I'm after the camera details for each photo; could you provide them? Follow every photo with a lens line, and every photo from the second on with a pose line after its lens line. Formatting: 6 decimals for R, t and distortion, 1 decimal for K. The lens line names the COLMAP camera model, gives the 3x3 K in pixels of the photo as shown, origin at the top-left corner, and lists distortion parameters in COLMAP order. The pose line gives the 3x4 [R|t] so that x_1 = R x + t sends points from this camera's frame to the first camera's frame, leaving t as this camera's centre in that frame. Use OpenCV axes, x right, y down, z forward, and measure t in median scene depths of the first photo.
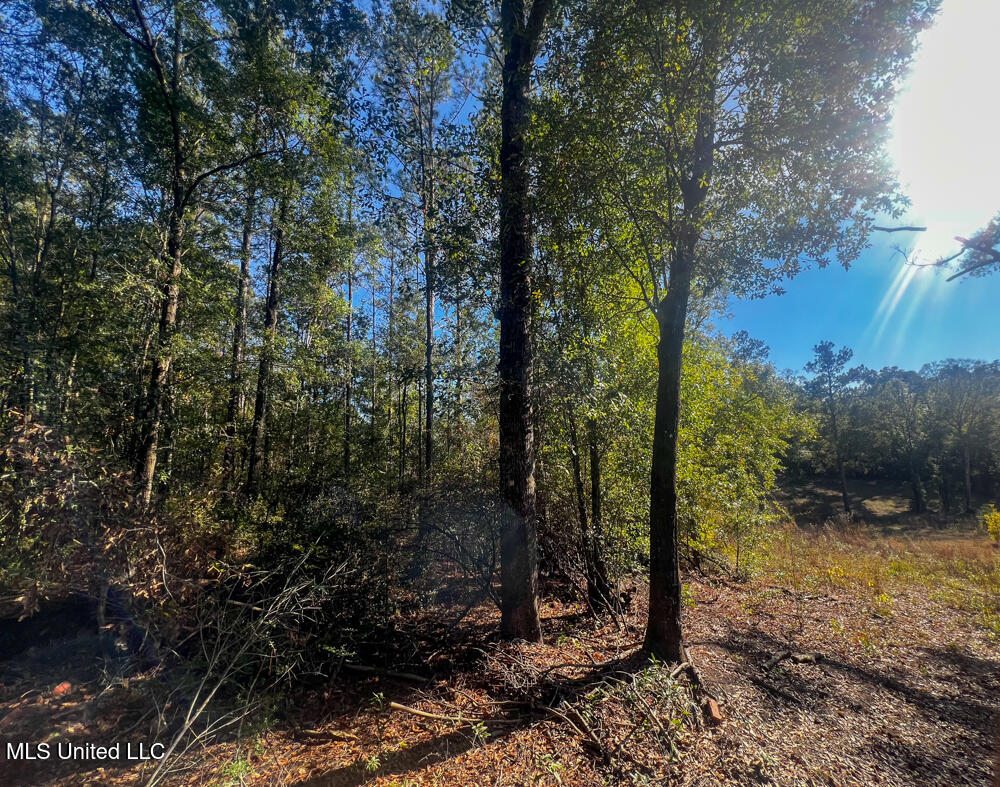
lens RADIAL K [[418.6, 0, 529.2], [0, 418.6, 398.9], [0, 0, 1]] dist [-0.001061, -0.000004]
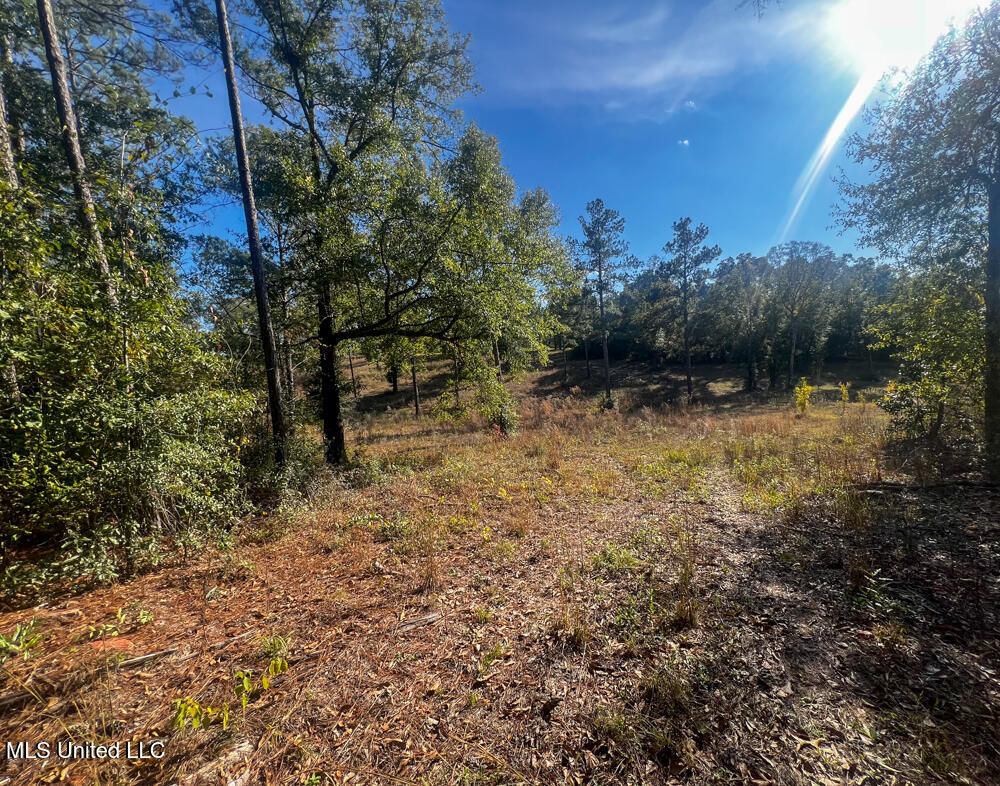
lens RADIAL K [[418.6, 0, 526.4], [0, 418.6, 399.1], [0, 0, 1]] dist [-0.001061, -0.000004]
pose [[0.973472, -0.064912, 0.219407, 0.126916], [0.012633, 0.972699, 0.231726, 0.033695], [-0.228458, -0.222807, 0.947715, 0.099902]]
